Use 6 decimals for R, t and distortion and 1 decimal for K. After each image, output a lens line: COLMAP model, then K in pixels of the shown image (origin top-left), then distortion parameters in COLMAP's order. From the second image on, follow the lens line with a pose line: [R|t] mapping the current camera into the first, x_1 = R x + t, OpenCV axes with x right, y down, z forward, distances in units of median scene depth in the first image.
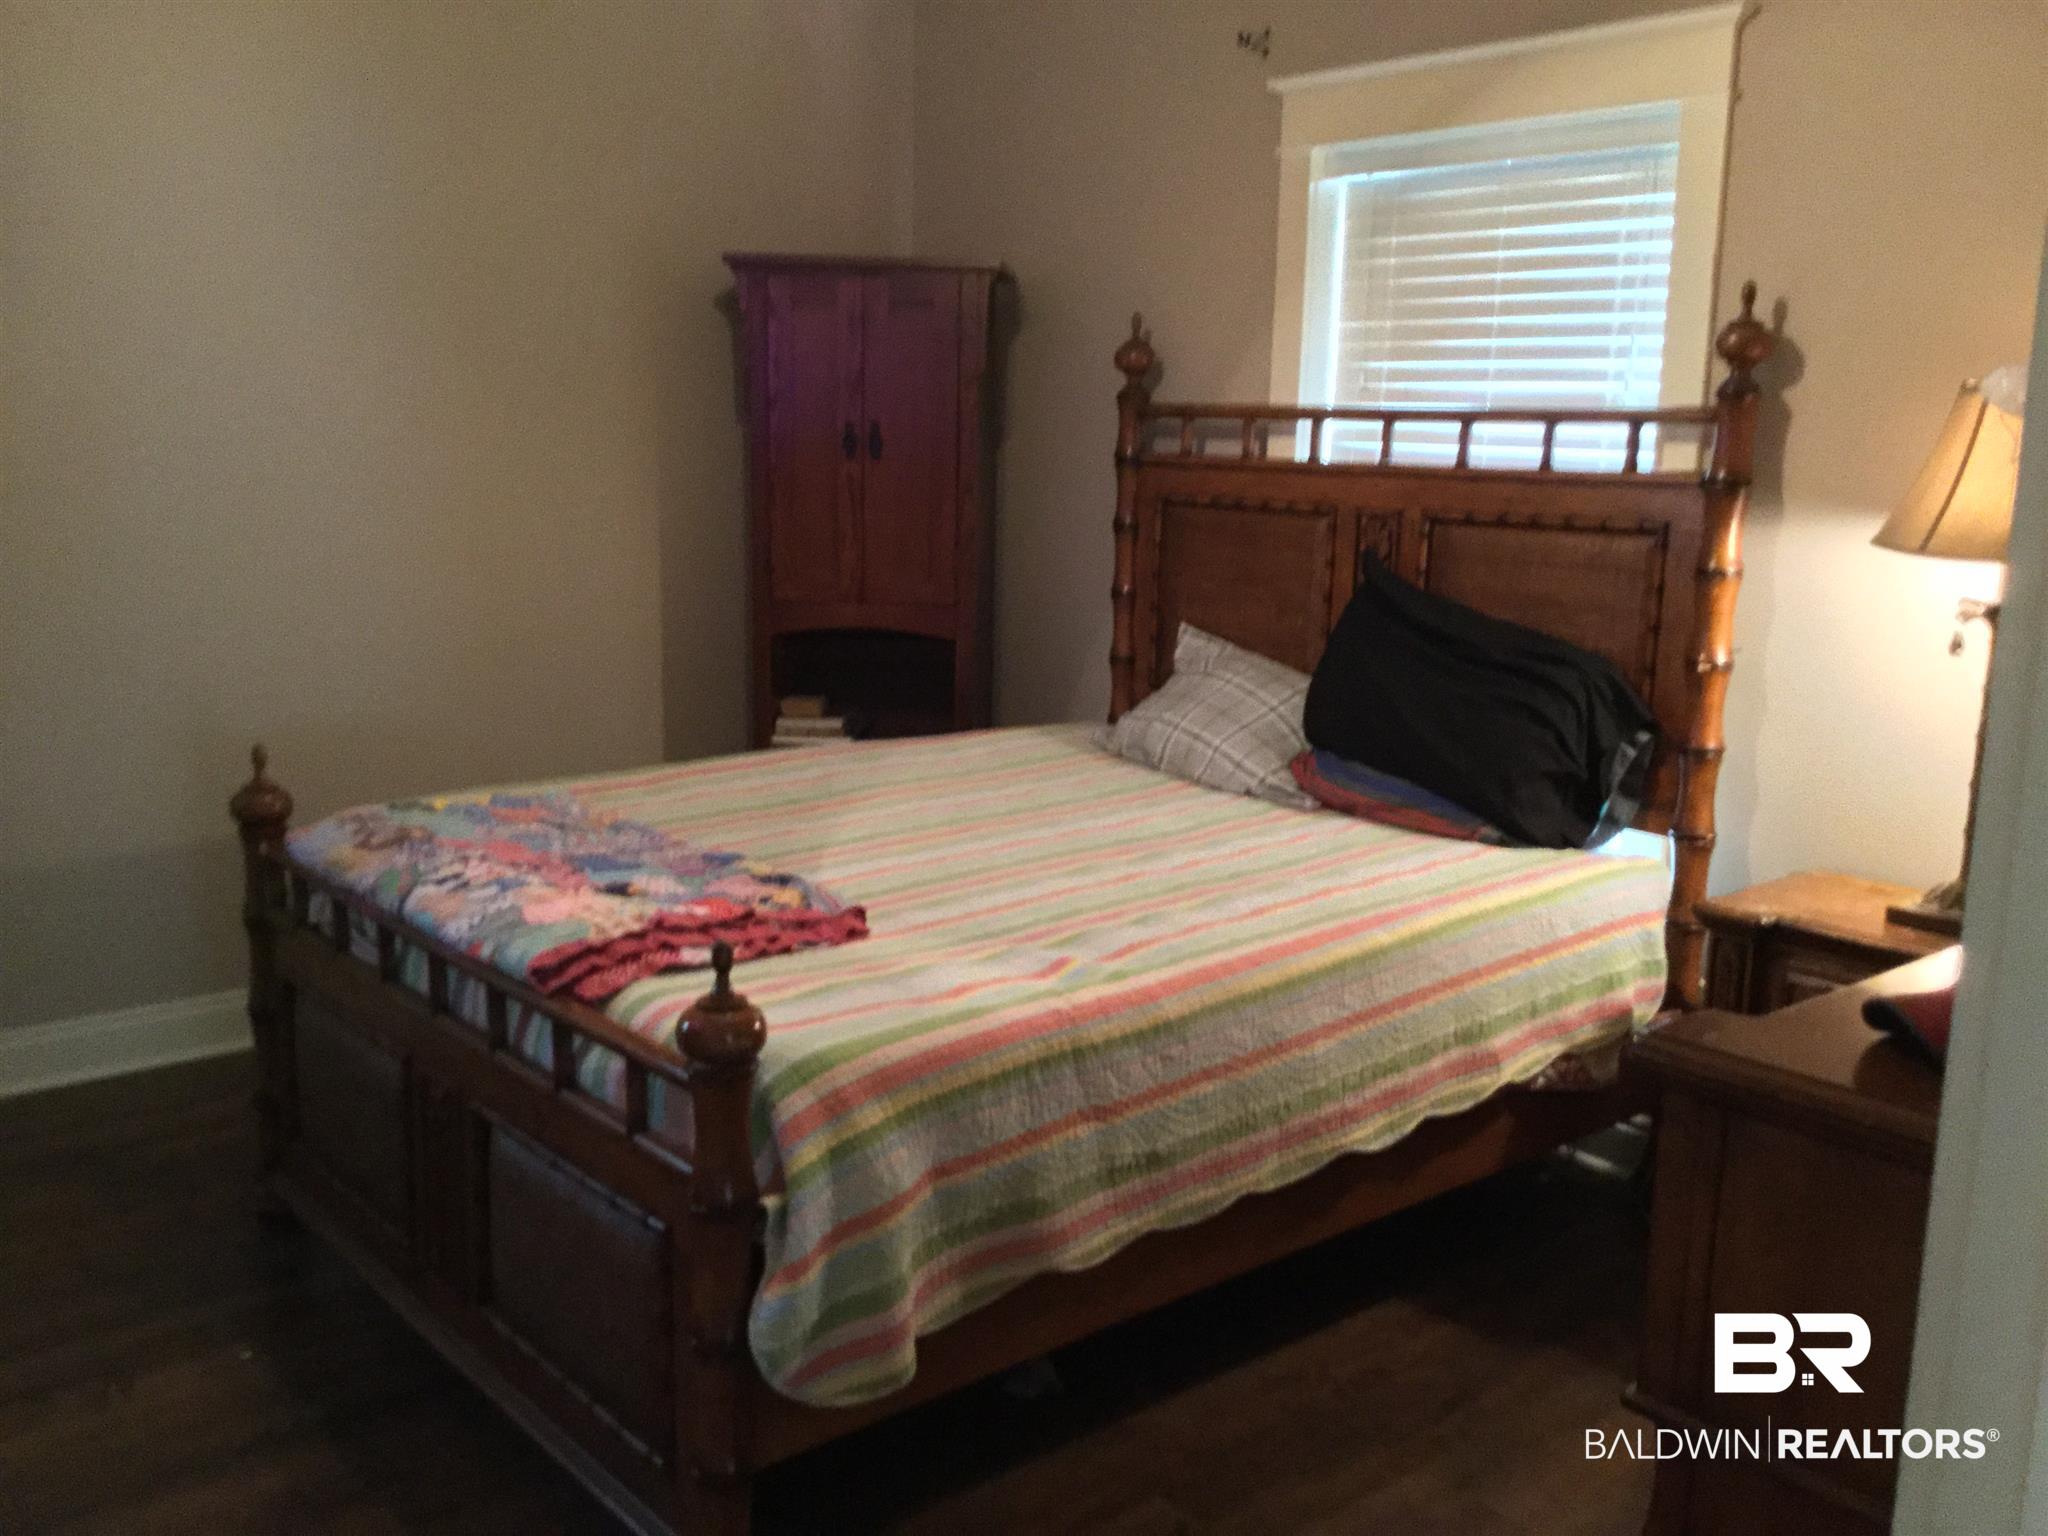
lens RADIAL K [[1835.6, 0, 1024.0], [0, 1835.6, 768.0], [0, 0, 1]] dist [0.130519, -0.258602]
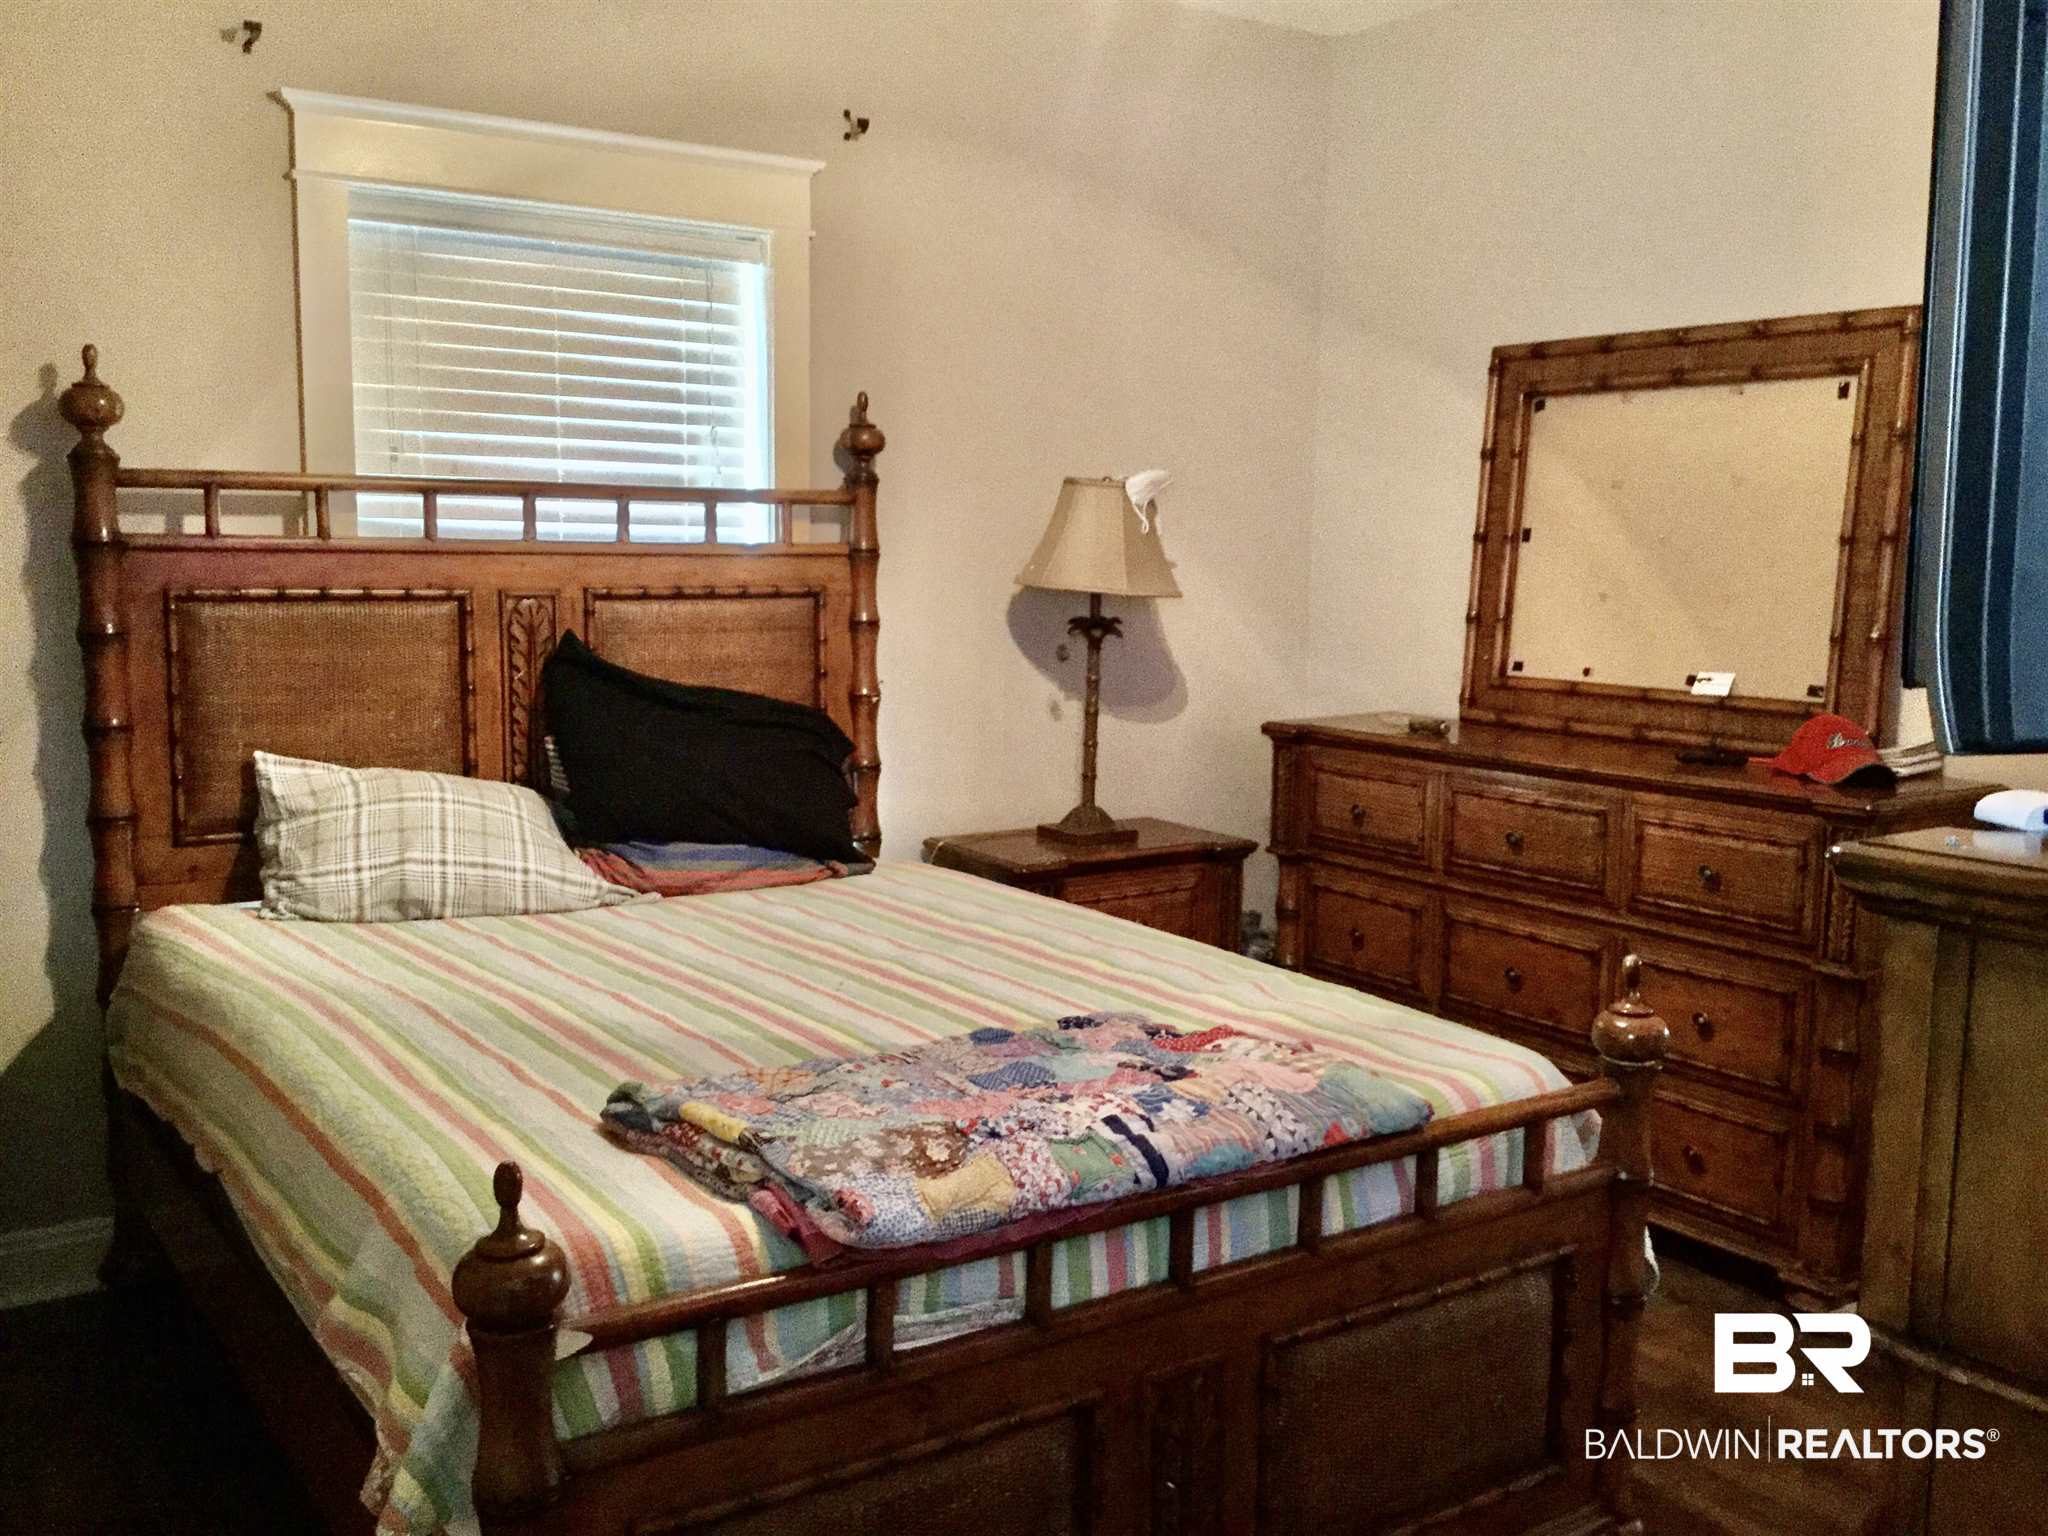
lens RADIAL K [[1835.6, 0, 1024.0], [0, 1835.6, 768.0], [0, 0, 1]] dist [0.130519, -0.258602]
pose [[0.087022, -0.151936, 0.984552, -0.775203], [0.167755, 0.976423, 0.135855, -0.144908], [-0.981980, 0.153341, 0.110458, 0.697397]]
